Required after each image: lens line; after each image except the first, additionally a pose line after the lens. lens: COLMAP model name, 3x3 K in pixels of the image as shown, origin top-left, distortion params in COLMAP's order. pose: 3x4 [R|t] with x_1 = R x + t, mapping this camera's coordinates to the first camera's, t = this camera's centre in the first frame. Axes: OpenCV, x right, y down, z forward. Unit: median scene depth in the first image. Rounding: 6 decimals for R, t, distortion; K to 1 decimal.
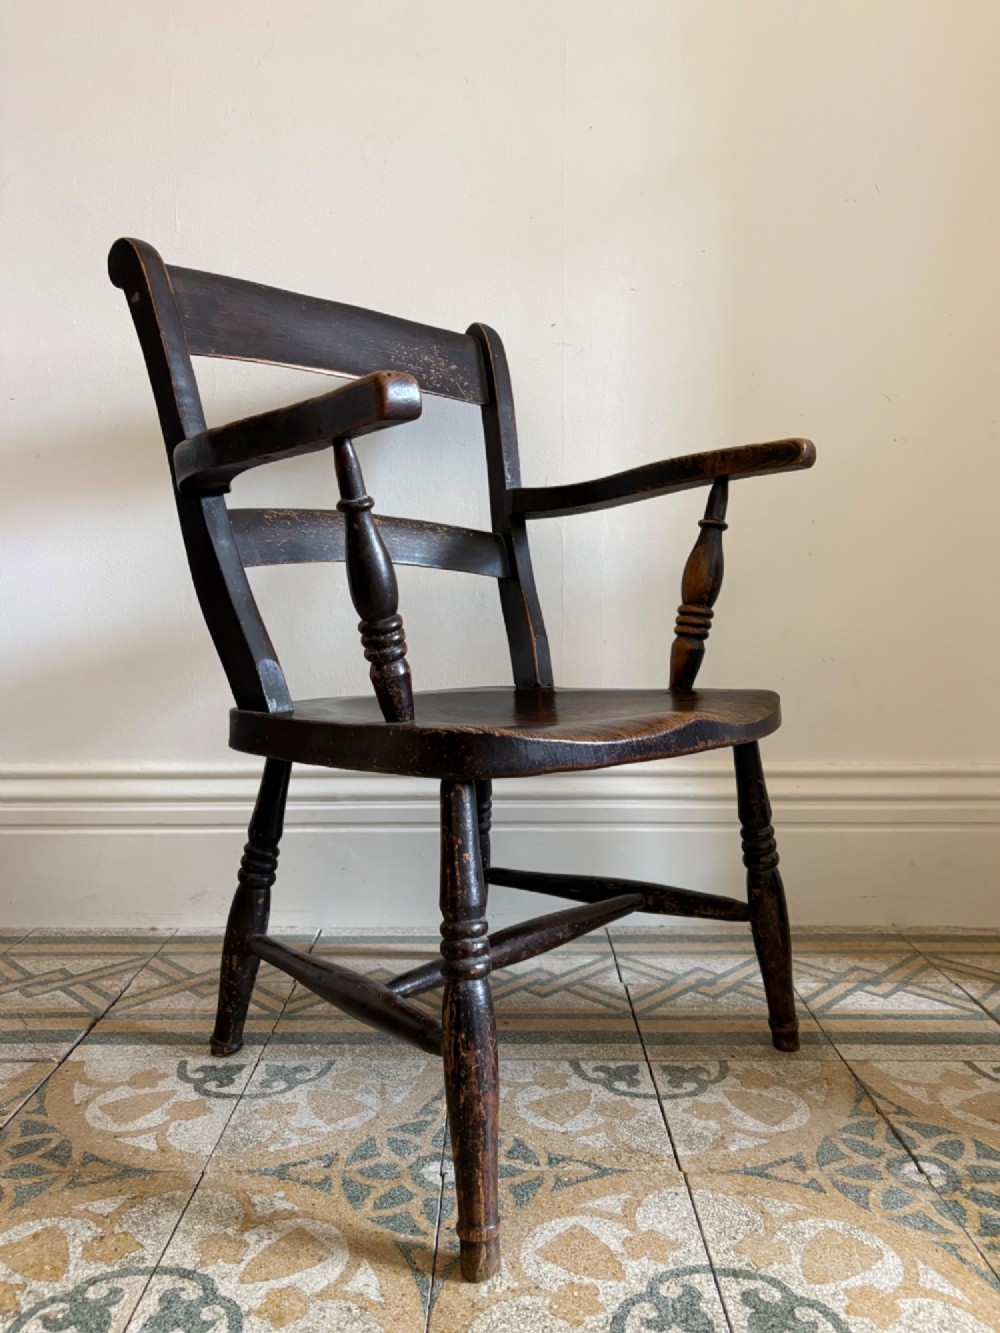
lens RADIAL K [[1040.5, 0, 499.3], [0, 1040.5, 662.7], [0, 0, 1]] dist [0.055385, -0.053411]
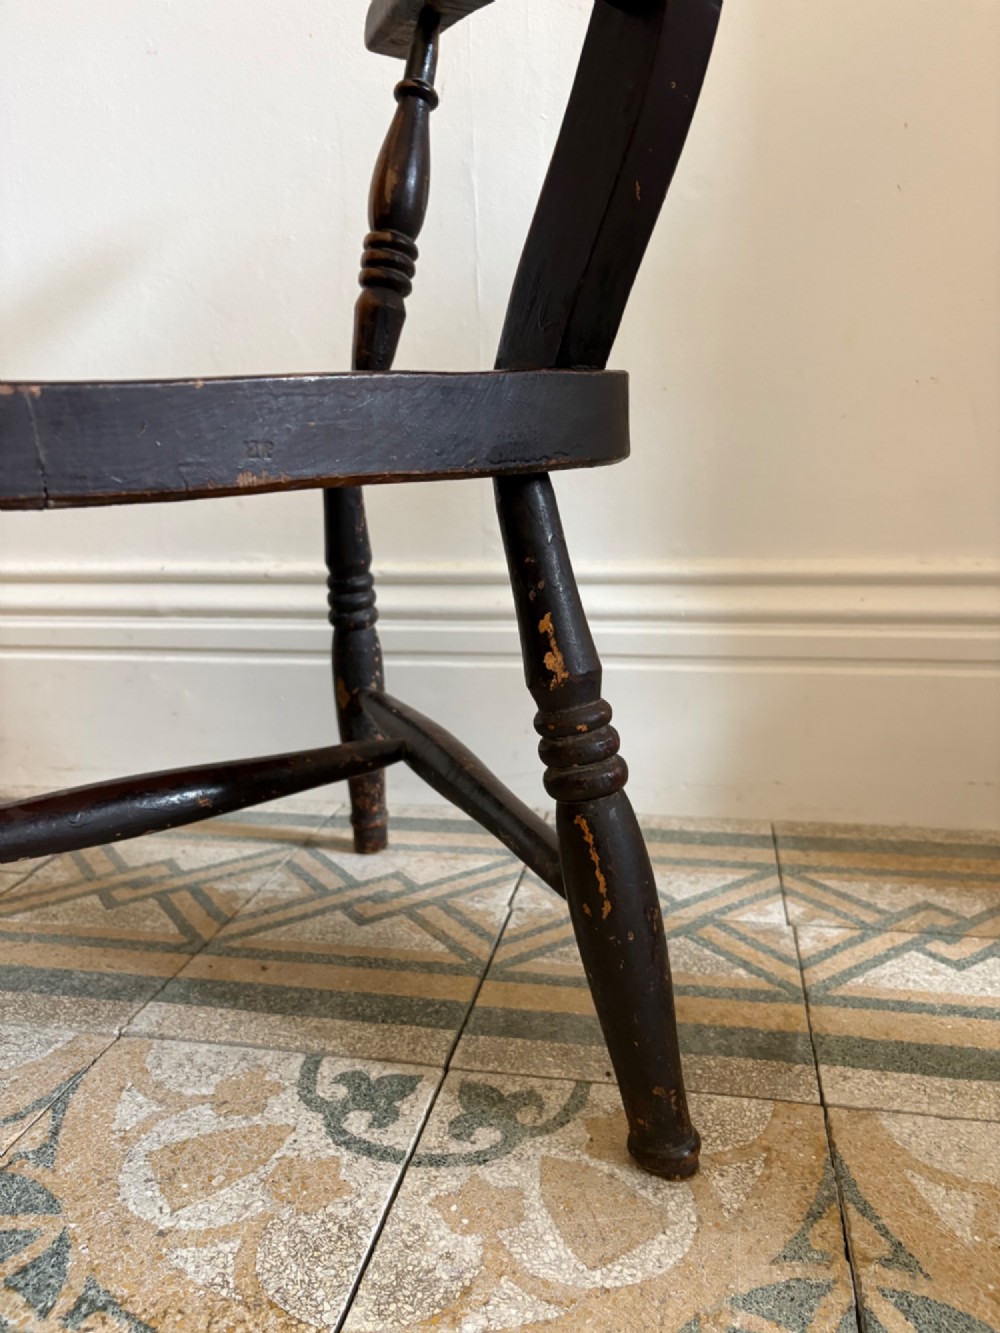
lens RADIAL K [[1019.9, 0, 500.0], [0, 1019.9, 666.5], [0, 0, 1]] dist [0.054381, -0.079355]
pose [[0.980364, 0.022119, -0.195952, 0.286133], [0.004334, 0.991033, 0.133547, 0.111576], [0.197148, -0.131774, 0.971477, 0.555718]]
